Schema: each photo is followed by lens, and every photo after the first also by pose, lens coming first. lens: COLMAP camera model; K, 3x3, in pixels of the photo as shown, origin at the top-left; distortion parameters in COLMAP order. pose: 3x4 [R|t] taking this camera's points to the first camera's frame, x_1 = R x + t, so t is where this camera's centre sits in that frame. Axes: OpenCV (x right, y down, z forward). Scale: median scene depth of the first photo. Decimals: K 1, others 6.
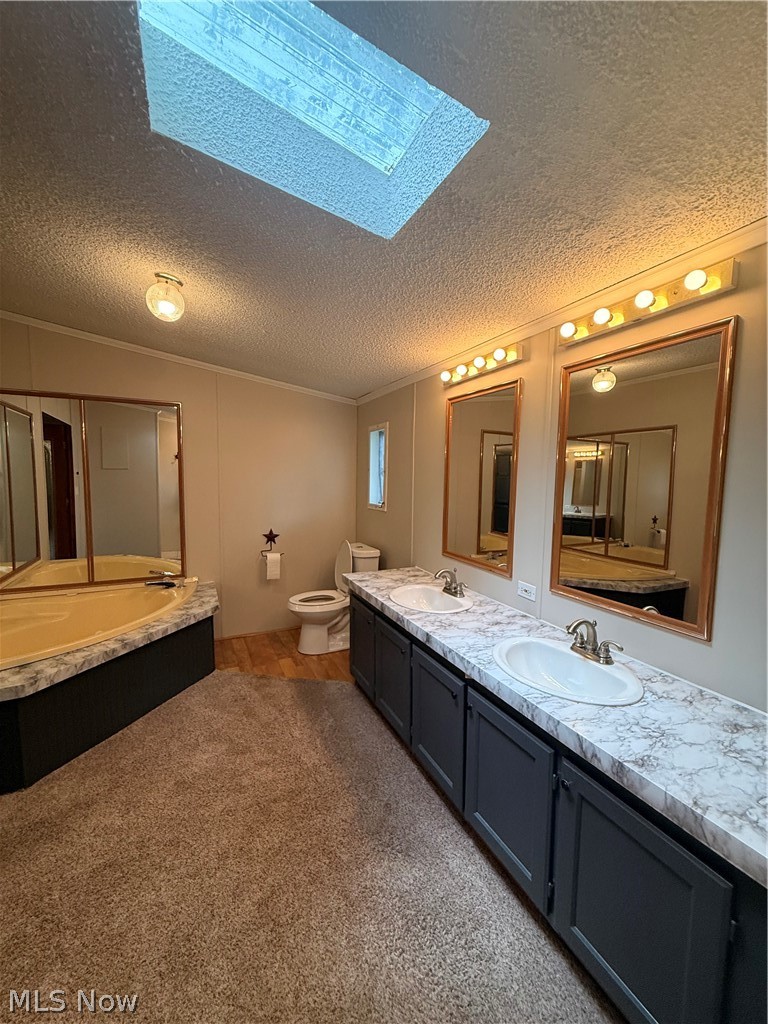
lens RADIAL K [[415.3, 0, 396.7], [0, 415.3, 510.7], [0, 0, 1]] dist [-0.000991, -0.000174]
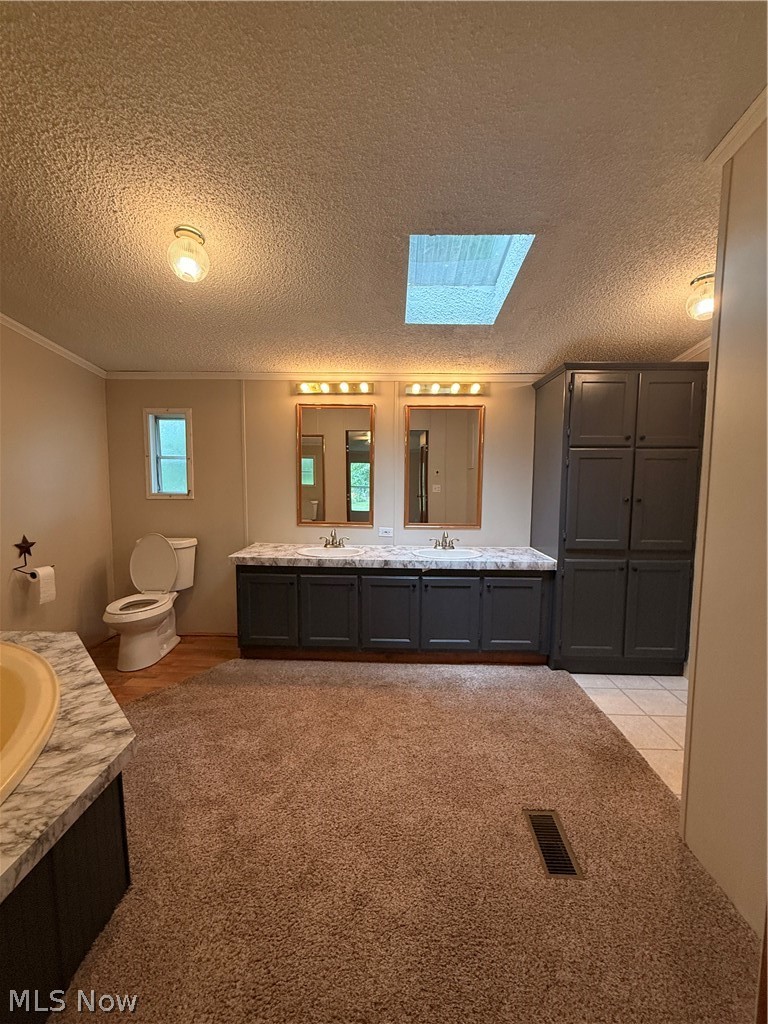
lens RADIAL K [[415.3, 0, 396.7], [0, 415.3, 510.7], [0, 0, 1]] dist [-0.000991, -0.000174]
pose [[0.433796, -0.084319, 0.897057, -1.132524], [0.072170, 0.995664, 0.058688, 0.010908], [-0.898116, 0.039282, 0.438000, 0.211572]]
